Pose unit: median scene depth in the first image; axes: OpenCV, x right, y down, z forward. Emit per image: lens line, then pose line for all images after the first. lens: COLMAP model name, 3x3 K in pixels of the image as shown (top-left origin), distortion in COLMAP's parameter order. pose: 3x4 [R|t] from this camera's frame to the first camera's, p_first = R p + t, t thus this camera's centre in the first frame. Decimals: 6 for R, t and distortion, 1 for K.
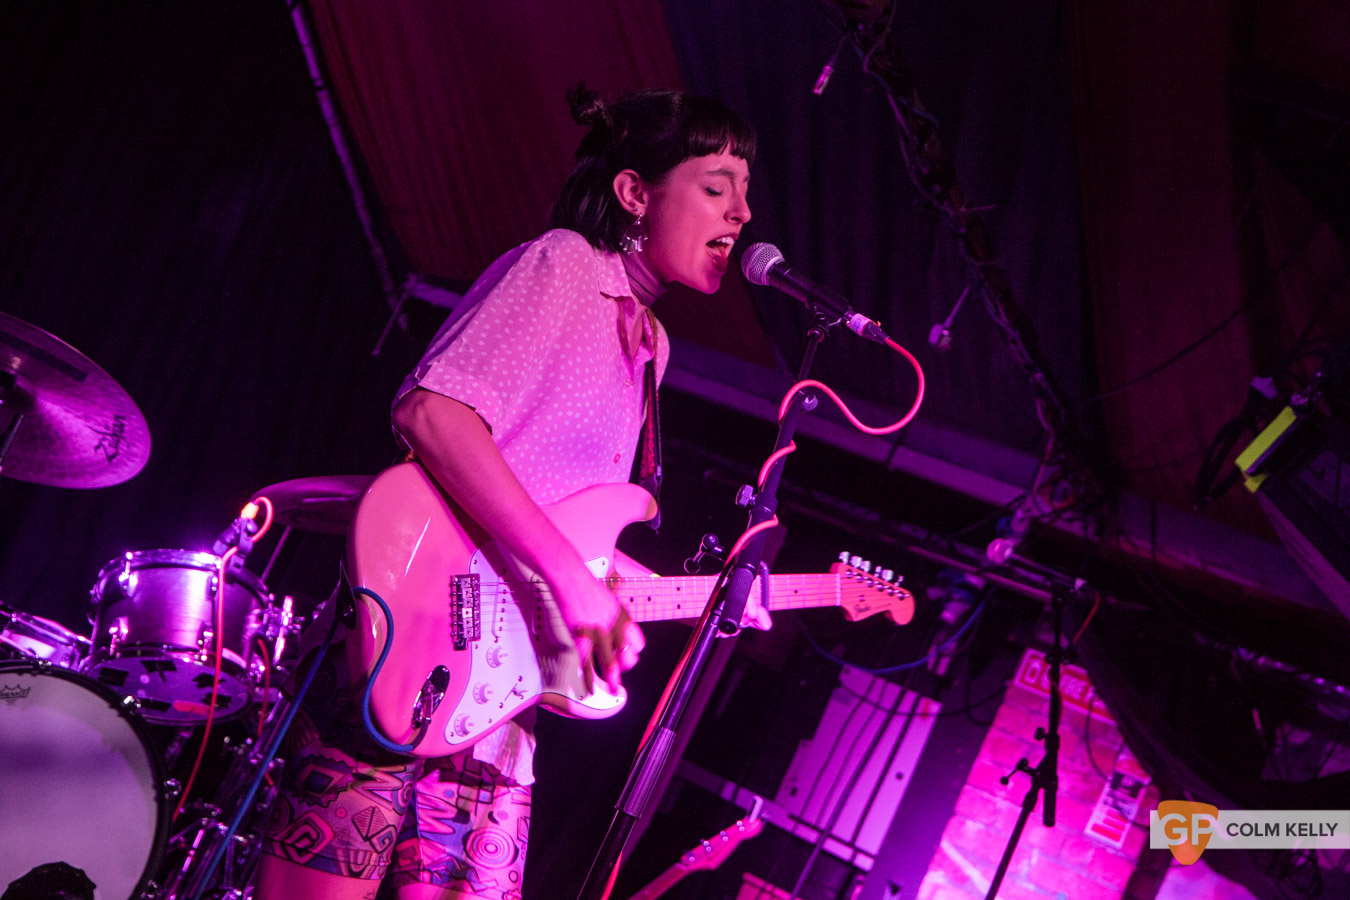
lens RADIAL K [[2091.2, 0, 675.0], [0, 2091.2, 450.0], [0, 0, 1]] dist [0.158786, 0.051376]
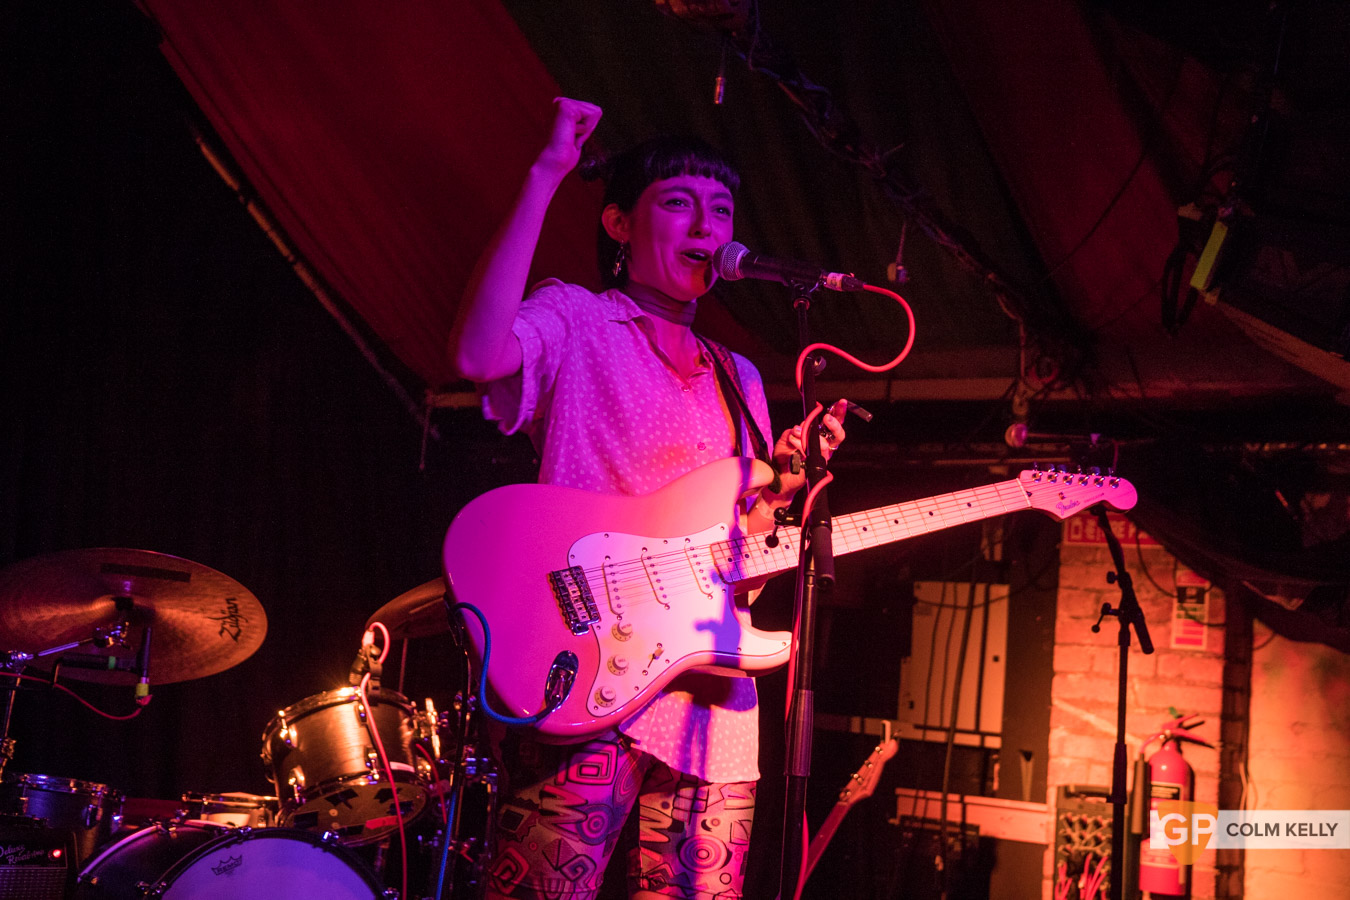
lens RADIAL K [[1851.7, 0, 677.7], [0, 1851.7, 457.0], [0, 0, 1]] dist [0.111043, 0.070668]
pose [[0.936918, -0.349446, -0.008479, -0.007552], [0.349422, 0.936956, -0.004186, 0.000509], [0.009407, 0.000959, 0.999955, 0.020735]]
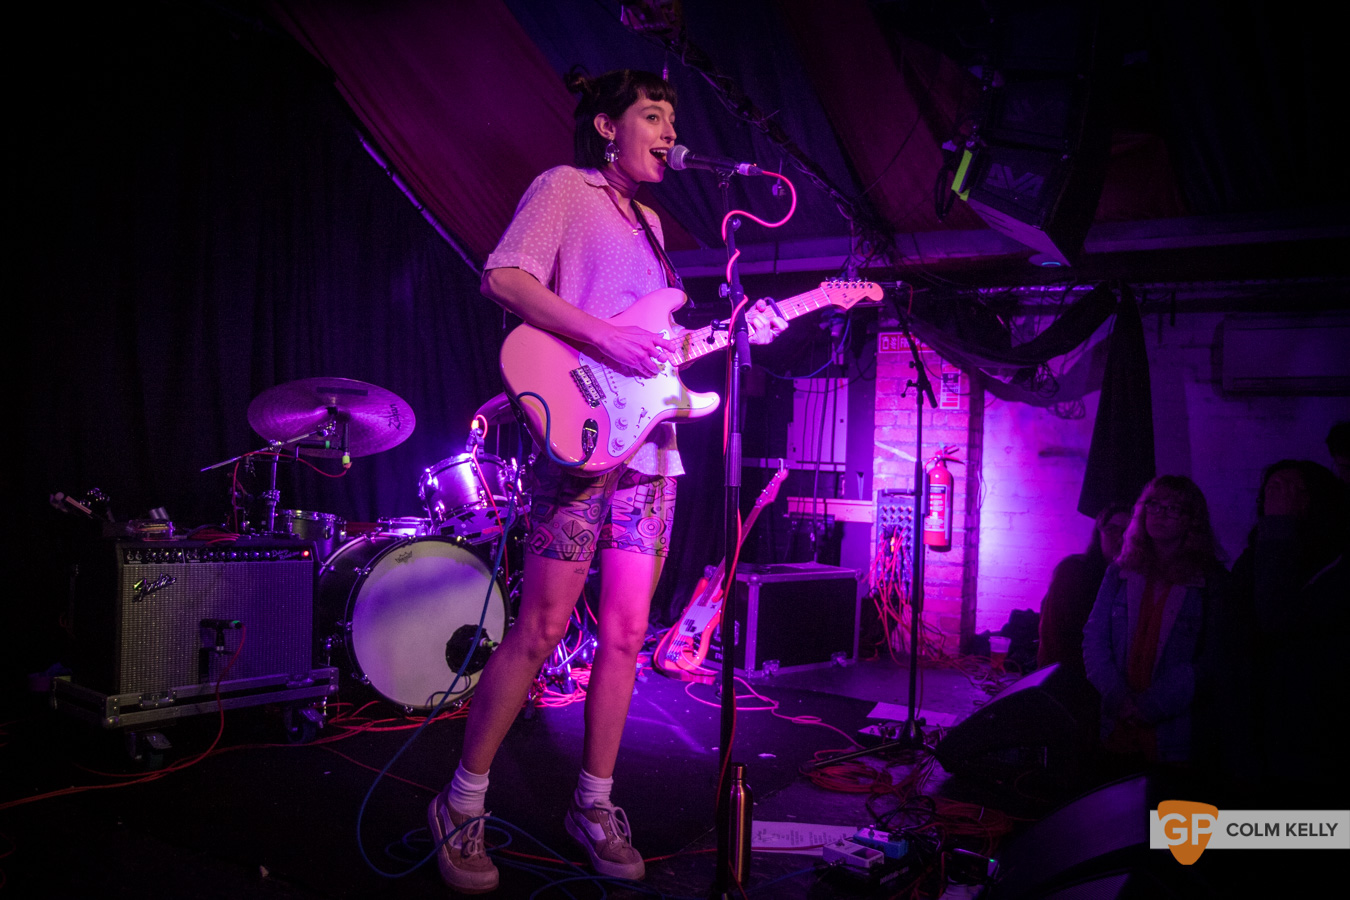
lens RADIAL K [[1035.6, 0, 680.6], [0, 1035.6, 462.8], [0, 0, 1]] dist [-0.108741, 0.003796]
pose [[0.918904, -0.392566, -0.038814, -0.011041], [0.394202, 0.910100, 0.127762, 0.014856], [-0.014830, -0.132702, 0.991045, 0.079851]]
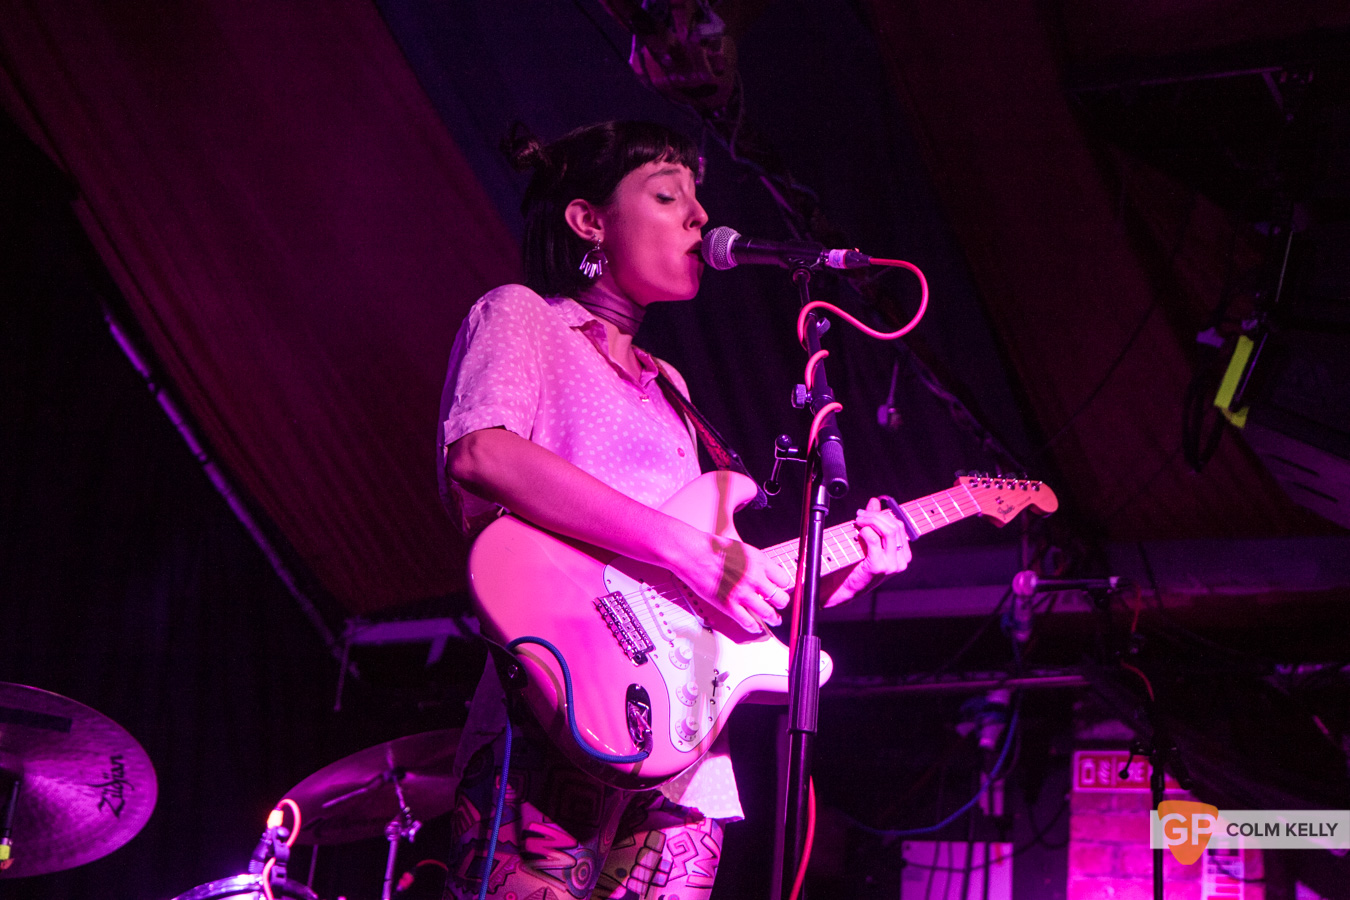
lens RADIAL K [[2078.3, 0, 685.0], [0, 2078.3, 448.2], [0, 0, 1]] dist [0.153527, 0.175672]
pose [[0.941585, -0.325115, 0.087850, -0.057365], [0.335903, 0.925397, -0.175529, 0.103001], [-0.024229, 0.194785, 0.980547, 0.034985]]
